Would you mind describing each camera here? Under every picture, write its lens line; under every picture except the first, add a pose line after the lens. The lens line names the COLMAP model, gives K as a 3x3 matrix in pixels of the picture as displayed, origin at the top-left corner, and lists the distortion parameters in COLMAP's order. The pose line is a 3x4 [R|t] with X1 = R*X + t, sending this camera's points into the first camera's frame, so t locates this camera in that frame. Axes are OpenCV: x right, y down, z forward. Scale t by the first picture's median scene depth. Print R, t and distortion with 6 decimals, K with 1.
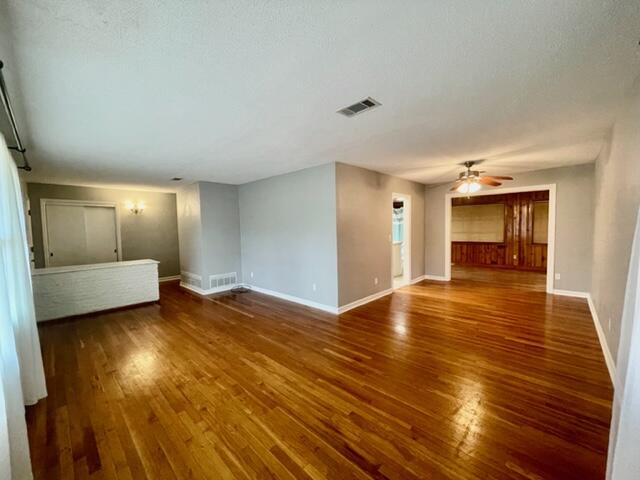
lens RADIAL K [[258.7, 0, 319.1], [0, 258.7, 240.9], [0, 0, 1]] dist [-0.003293, -0.000348]
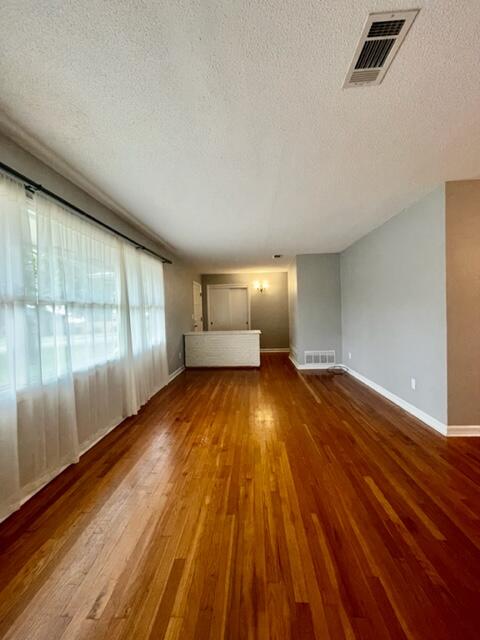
lens RADIAL K [[258.7, 0, 240.0], [0, 258.7, 320.0], [0, 0, 1]] dist [-0.003293, -0.000348]
pose [[0.656409, 0.027052, -0.753920, 0.177856], [-0.029045, 0.999522, 0.010577, 0.018195], [0.753846, 0.014955, 0.656881, 0.207777]]
